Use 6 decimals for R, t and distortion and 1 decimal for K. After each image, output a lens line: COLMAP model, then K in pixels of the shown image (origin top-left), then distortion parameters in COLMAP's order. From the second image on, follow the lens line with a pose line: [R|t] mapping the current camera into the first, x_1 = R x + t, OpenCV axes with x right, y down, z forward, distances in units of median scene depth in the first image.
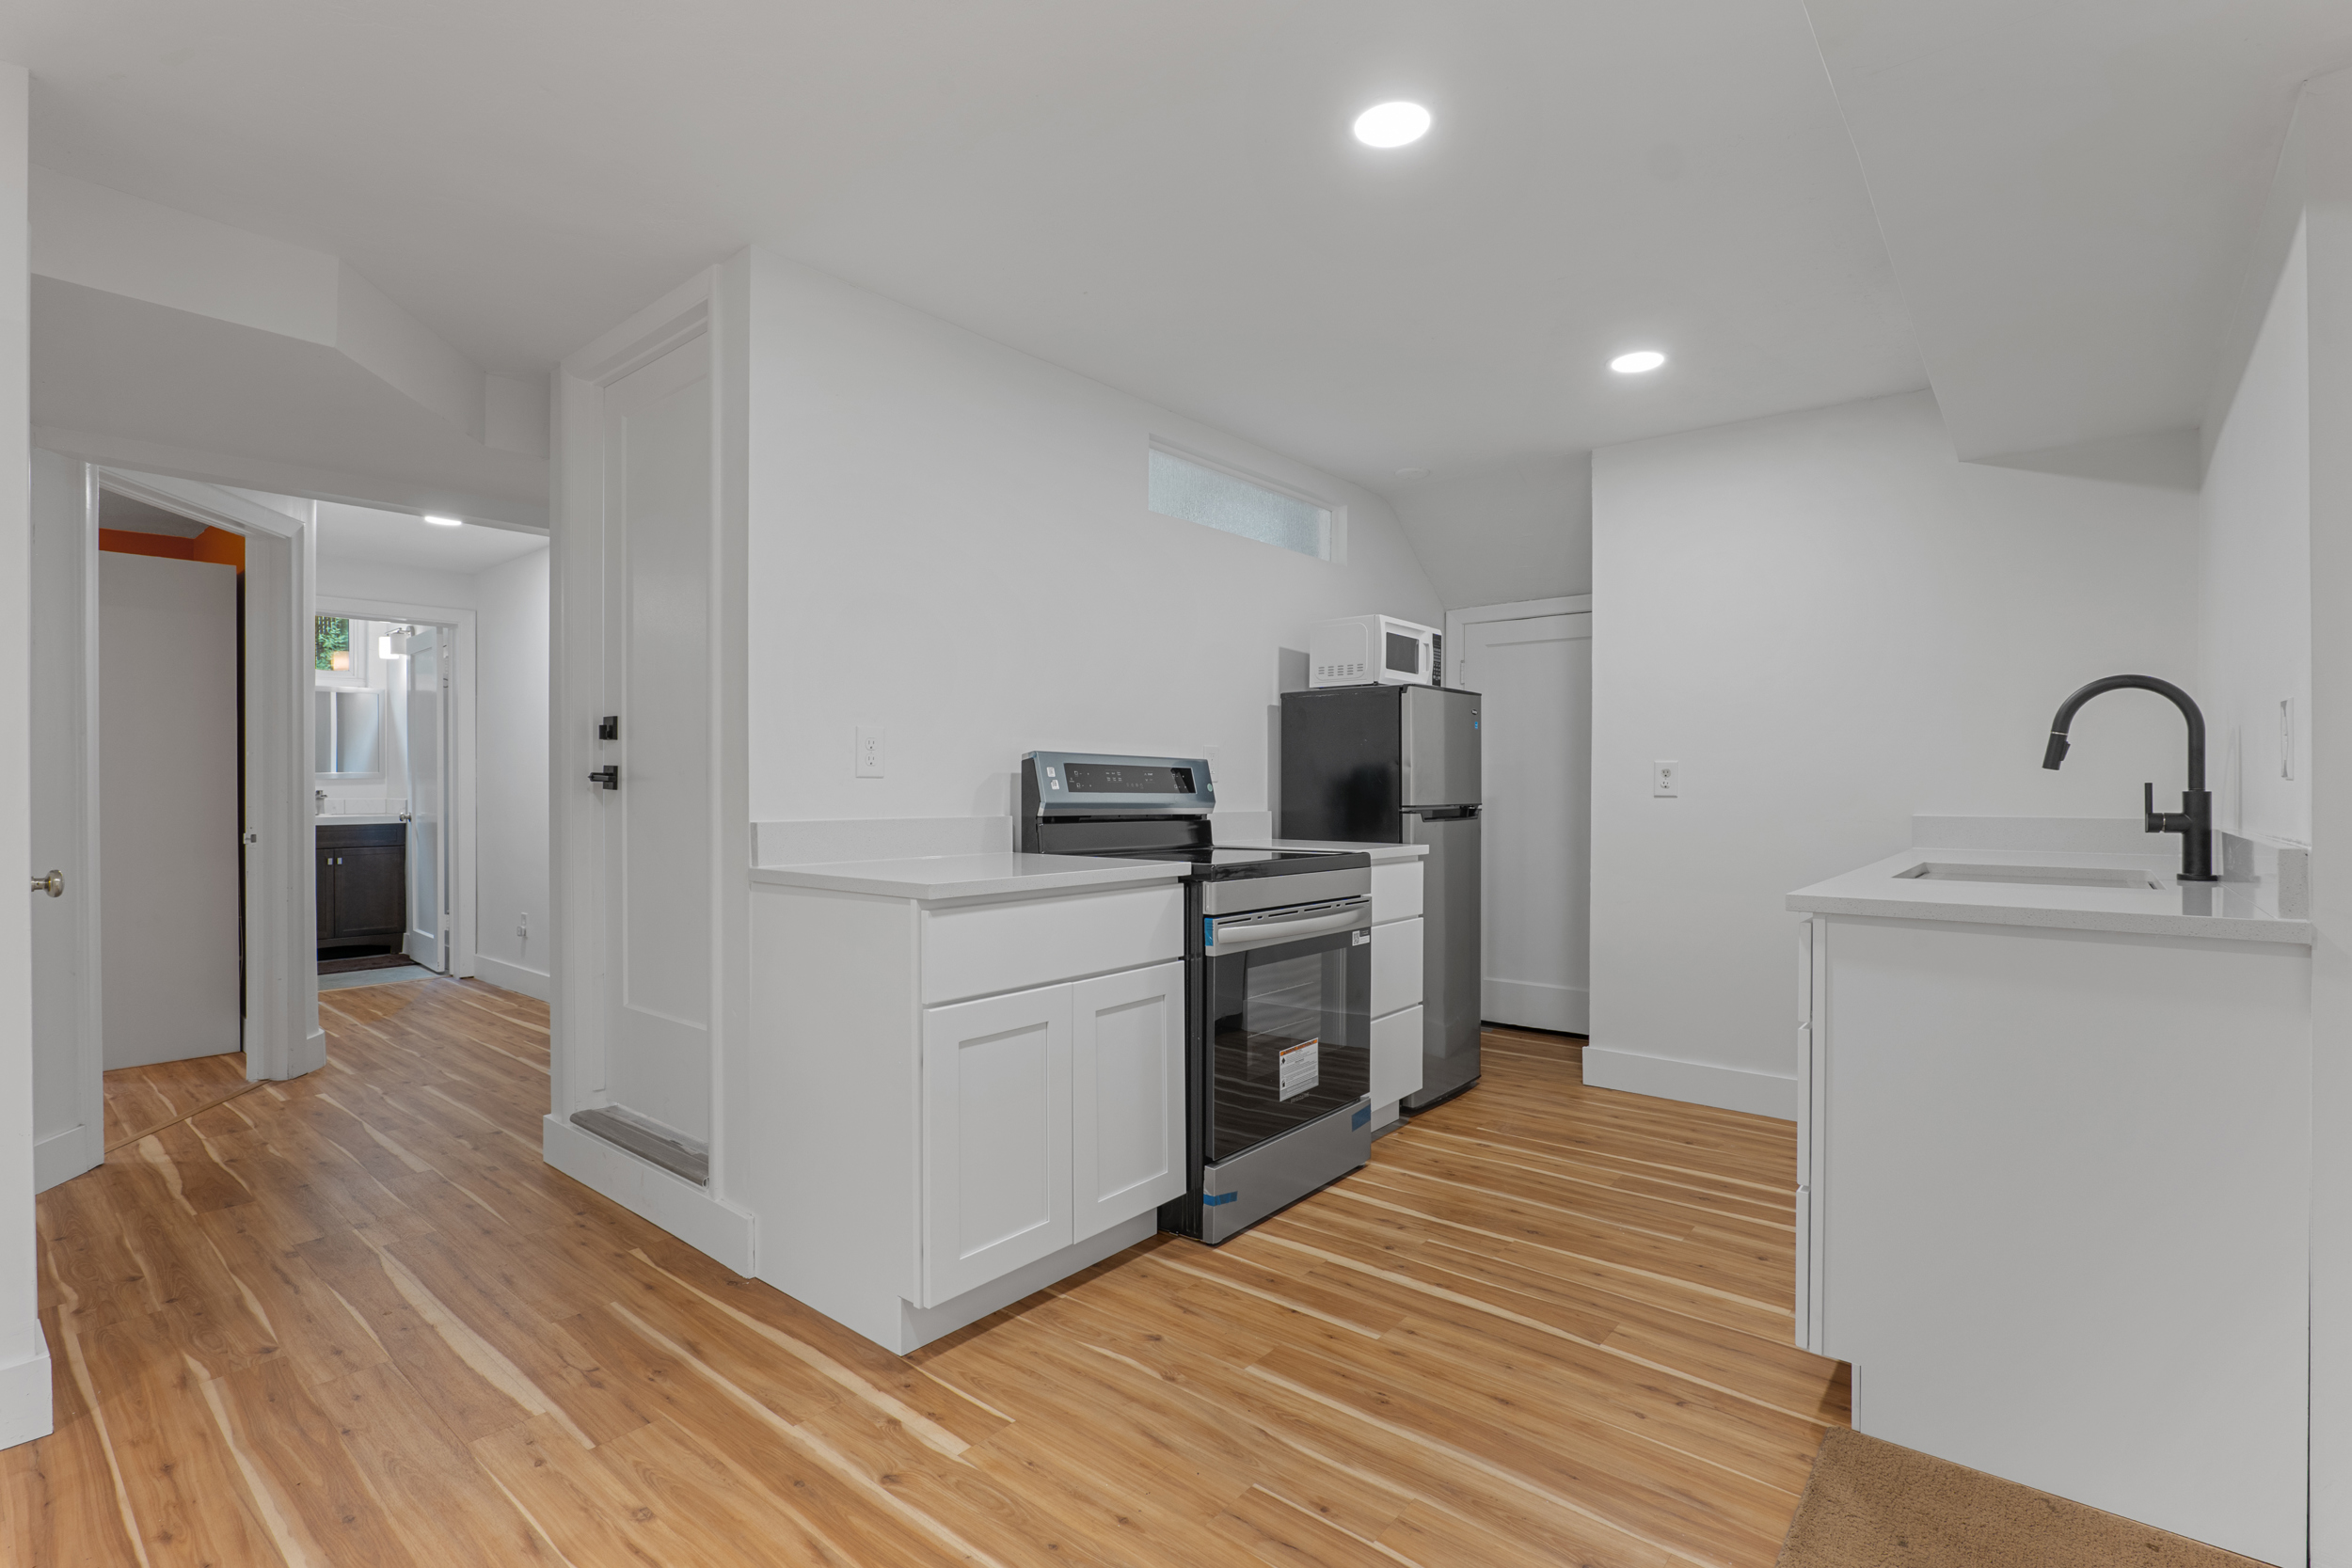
lens RADIAL K [[1084.4, 0, 1190.3], [0, 1084.4, 784.5], [0, 0, 1]] dist [-0.018198, 0.002629]
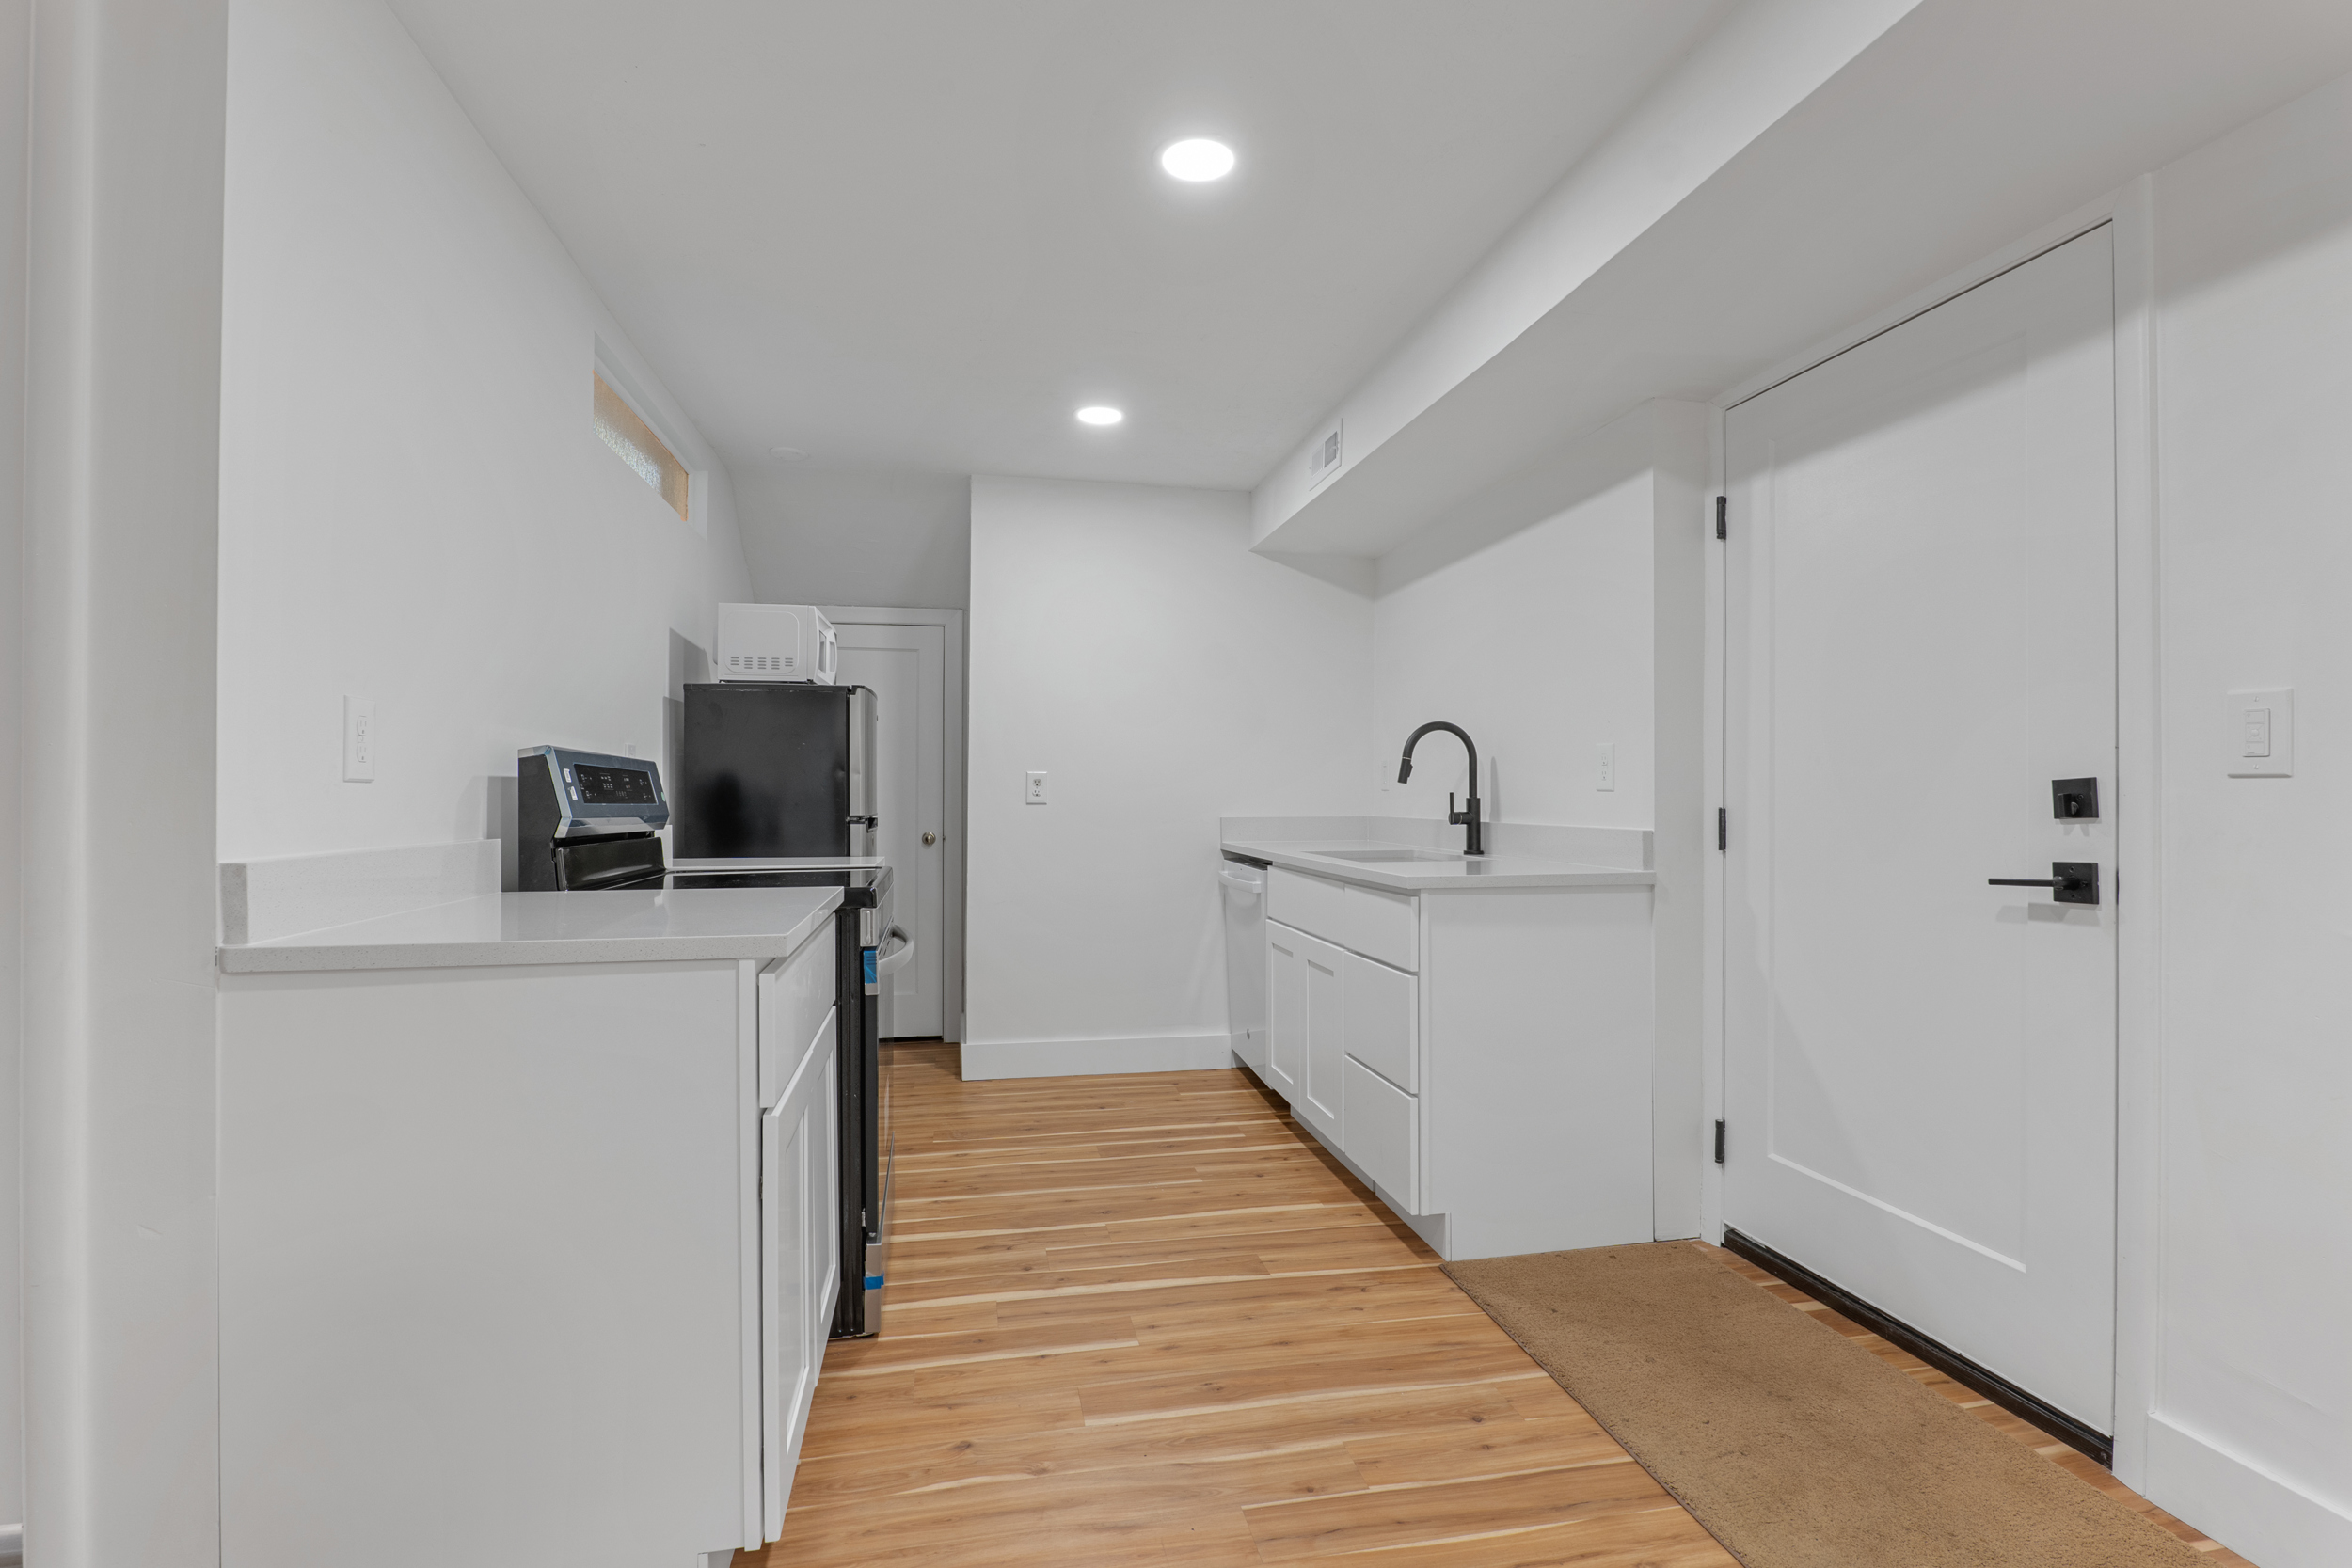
lens RADIAL K [[1084.4, 0, 1173.0], [0, 1084.4, 784.4], [0, 0, 1]] dist [-0.018198, 0.002629]
pose [[0.633109, 0.006441, 0.774035, -0.460516], [-0.000828, 0.999970, -0.007644, -0.000665], [-0.774062, 0.004198, 0.633096, 0.262812]]
